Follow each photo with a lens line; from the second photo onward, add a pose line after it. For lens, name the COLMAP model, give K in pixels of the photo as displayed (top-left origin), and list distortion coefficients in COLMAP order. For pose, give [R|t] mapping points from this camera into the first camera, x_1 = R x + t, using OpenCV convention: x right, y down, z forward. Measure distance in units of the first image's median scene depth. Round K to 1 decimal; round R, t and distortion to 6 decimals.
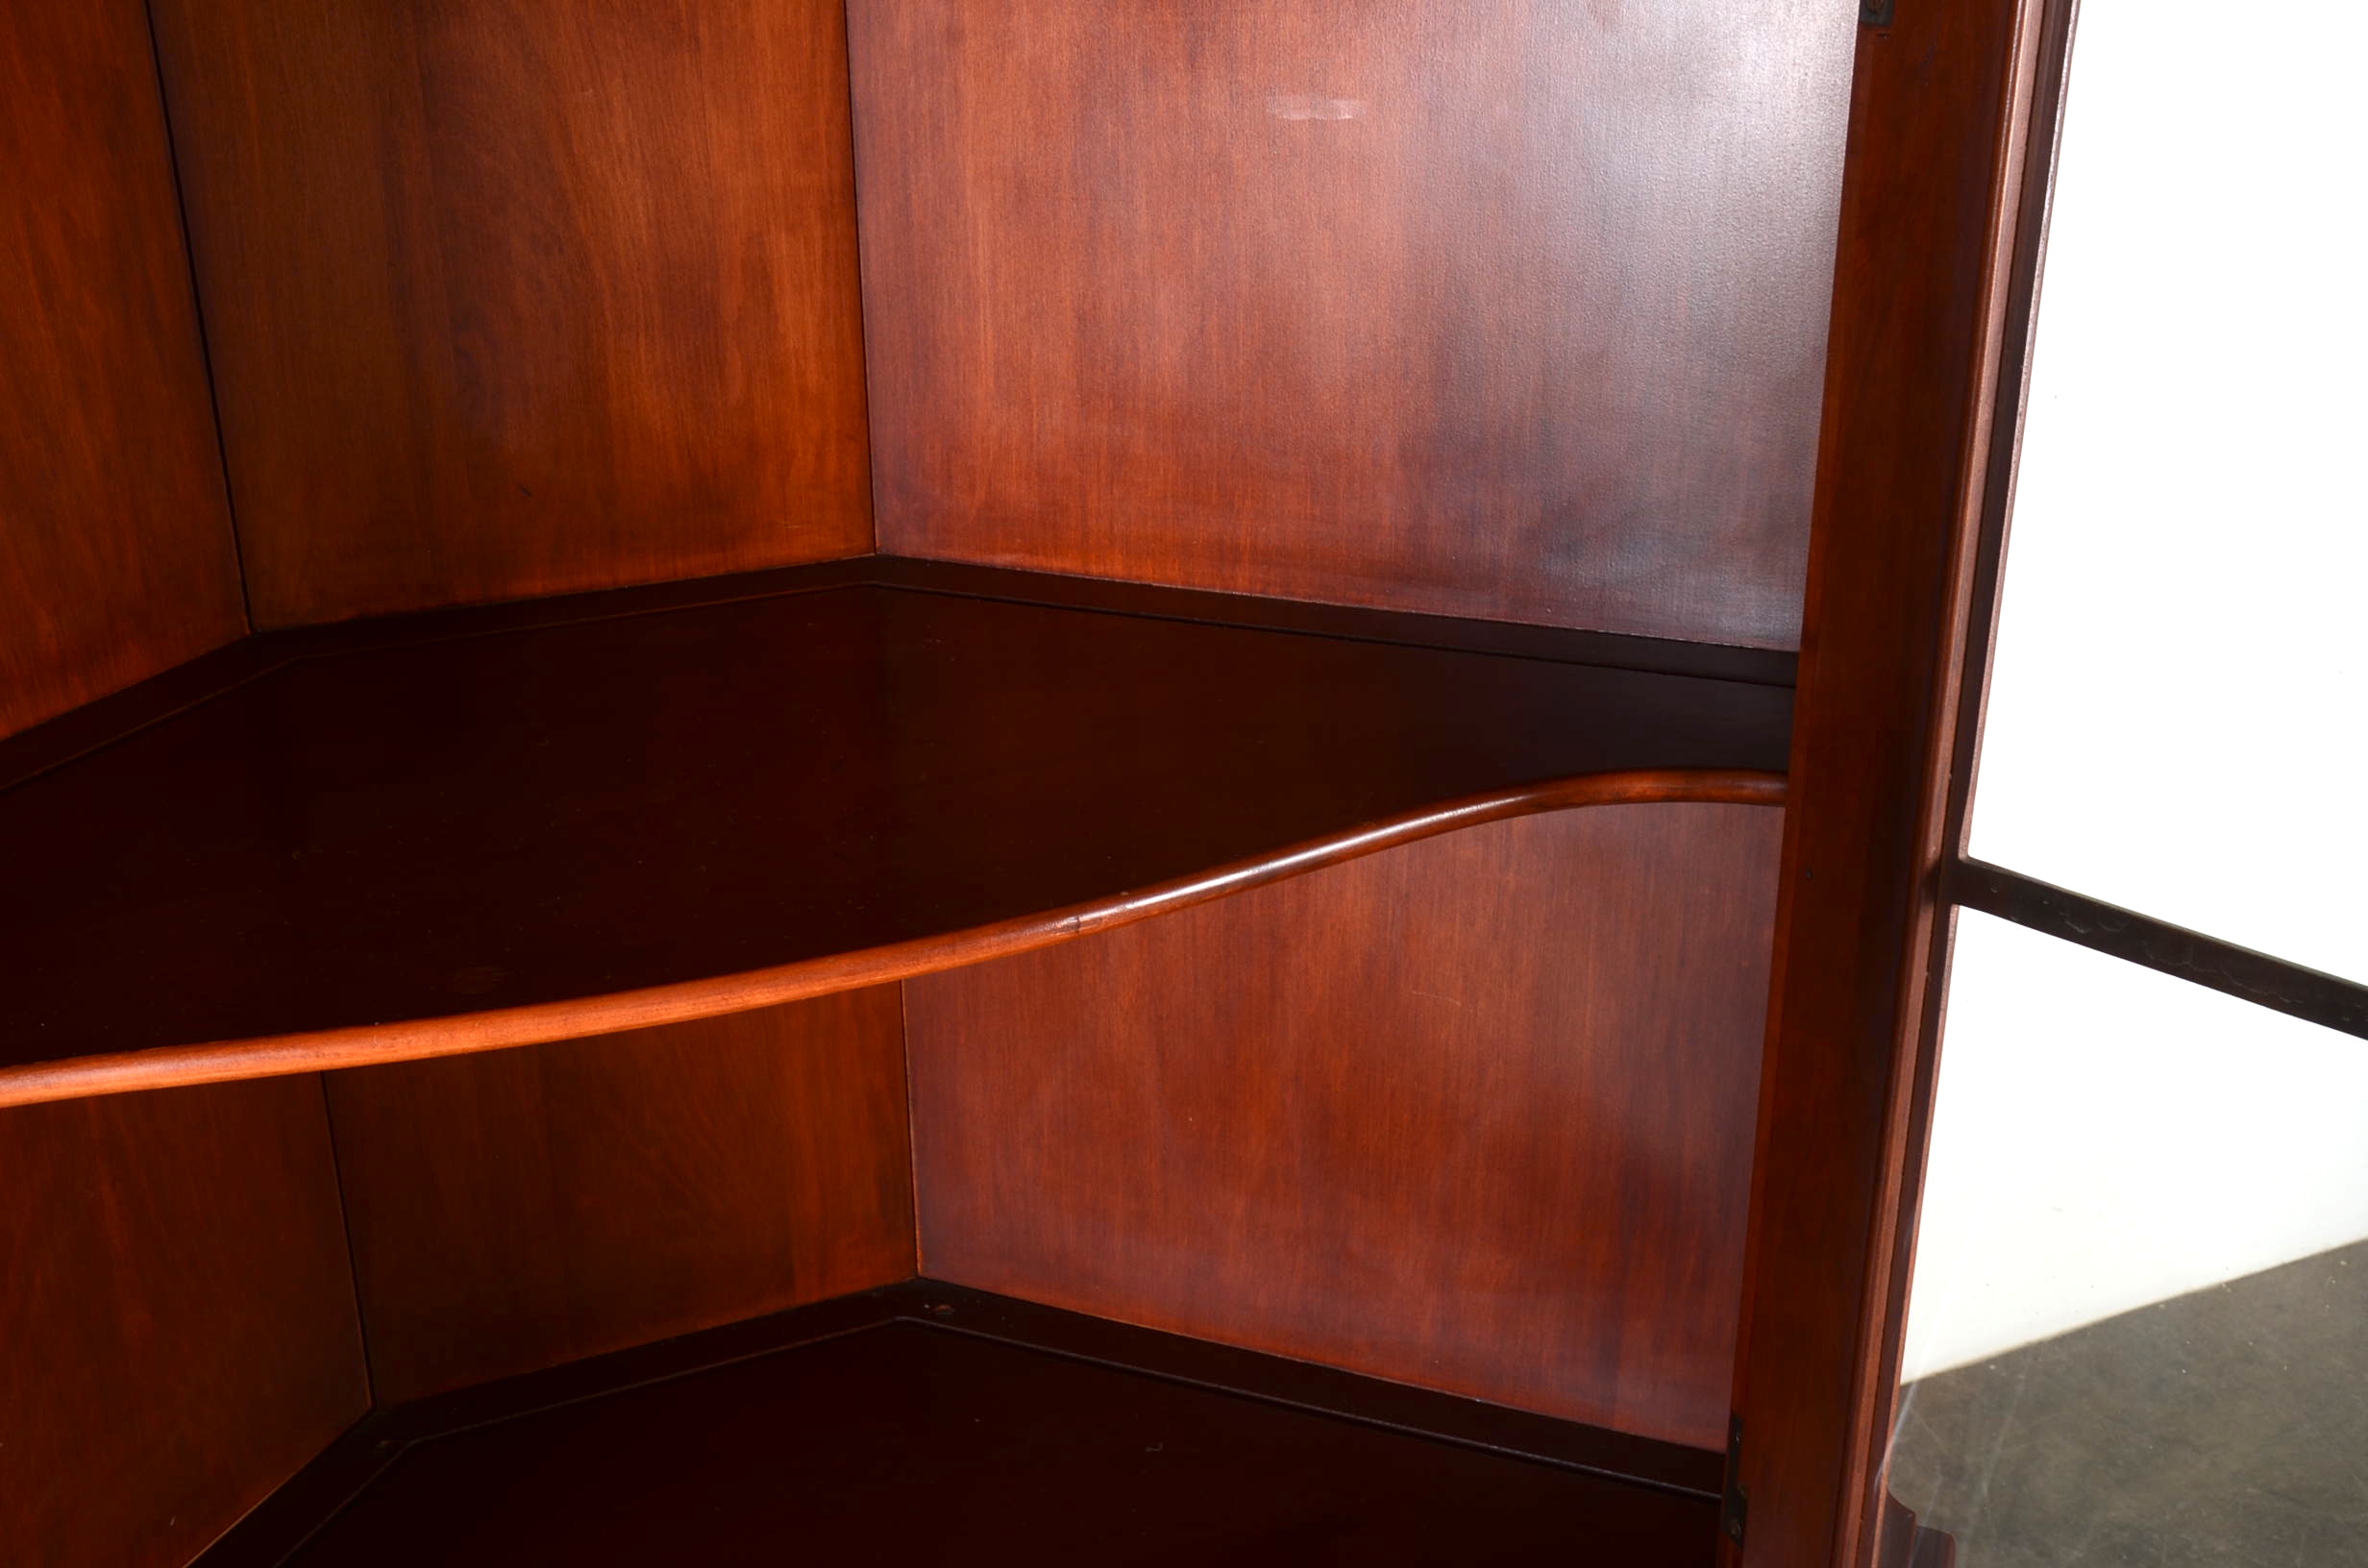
lens RADIAL K [[2429.7, 0, 1184.0], [0, 2429.7, 784.0], [0, 0, 1]] dist [0.002575, 0.002627]
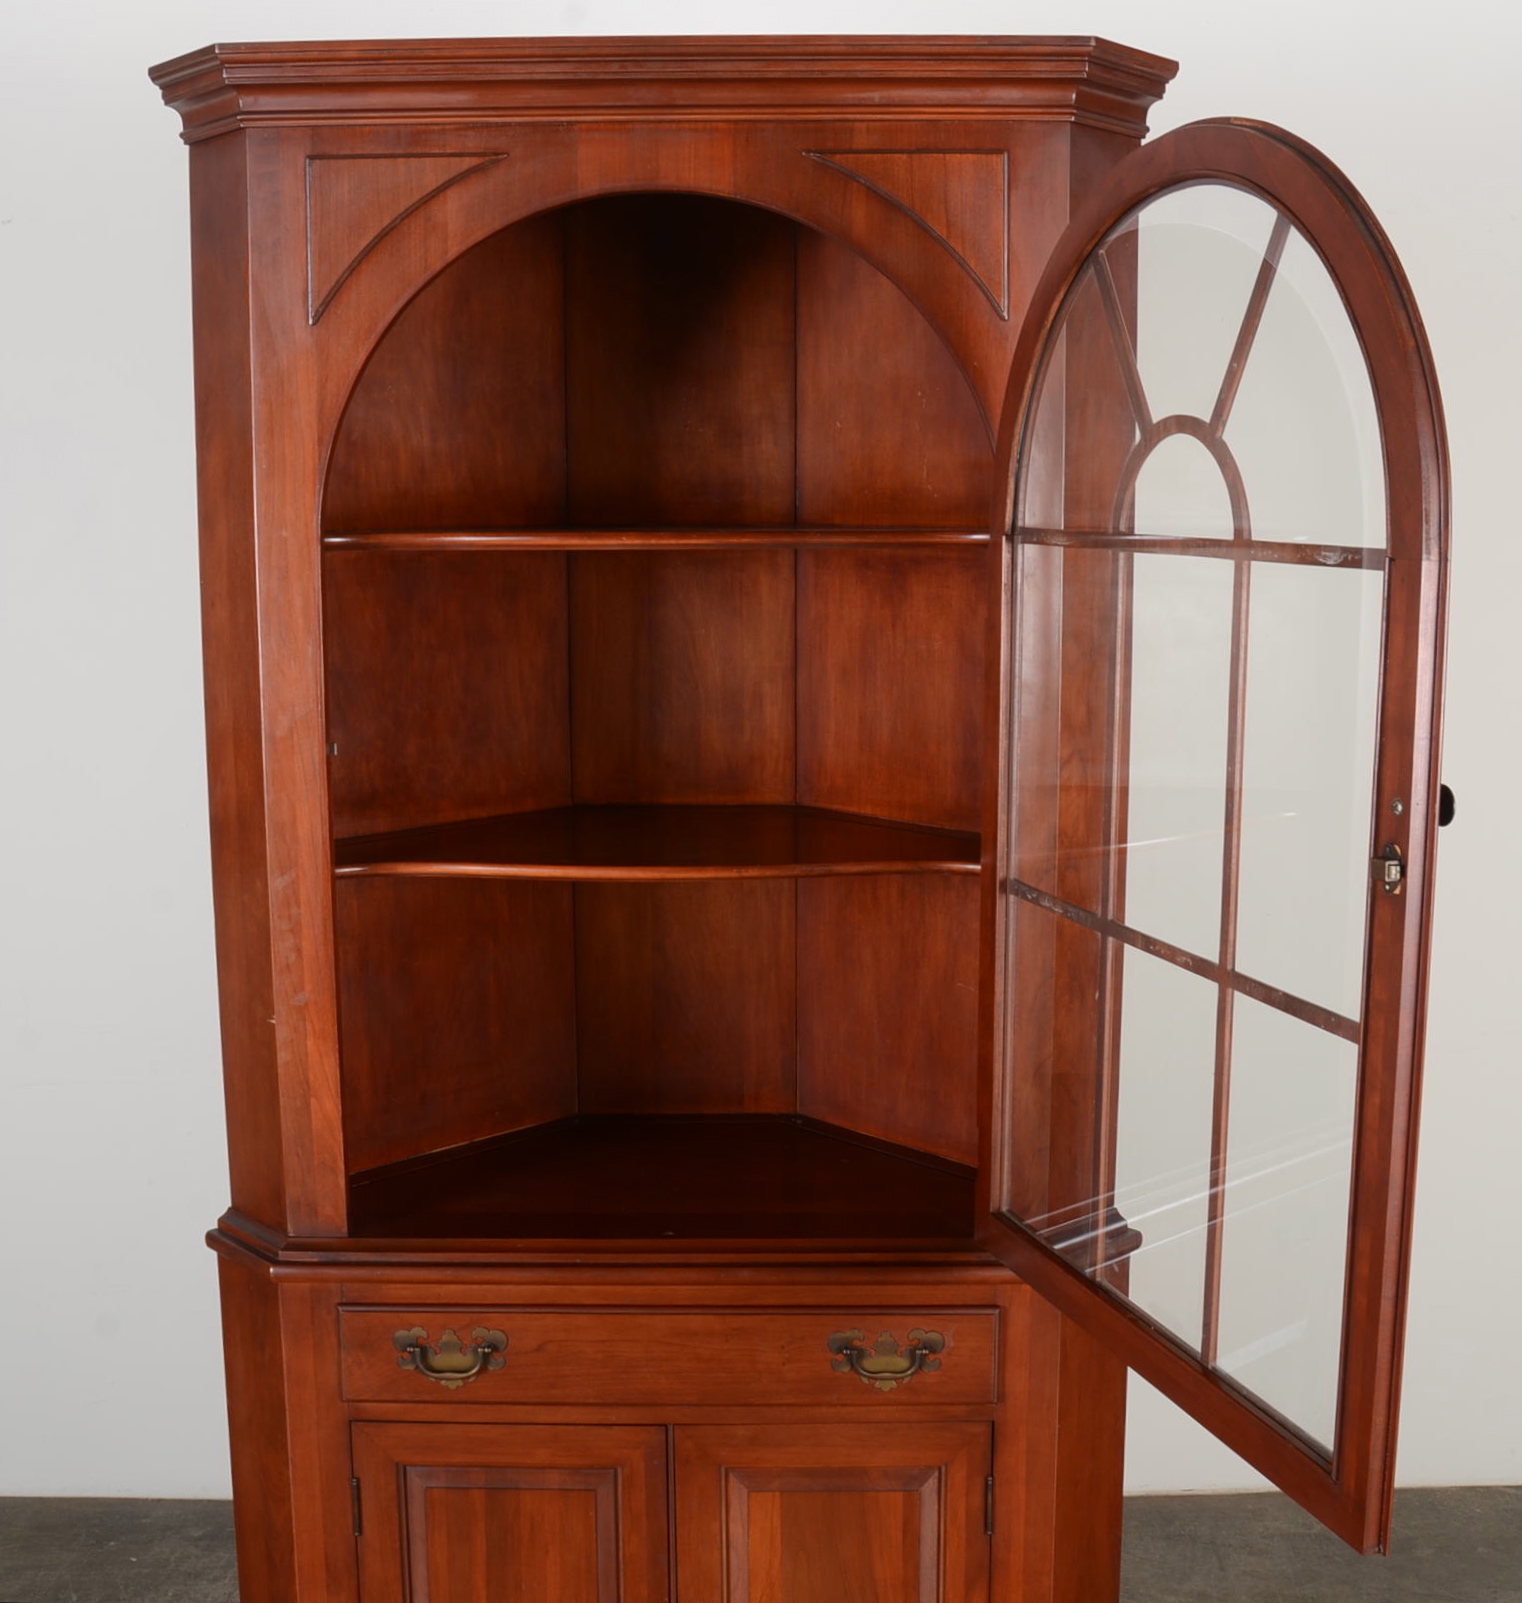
lens RADIAL K [[2017.9, 0, 845.8], [0, 2017.9, 803.1], [0, 0, 1]] dist [-0.111711, 0.002183]
pose [[0.921889, 0.067548, -0.381520, 0.803439], [-0.153337, 0.967898, -0.199151, 0.351683], [0.355820, 0.242096, 0.902652, -1.016568]]
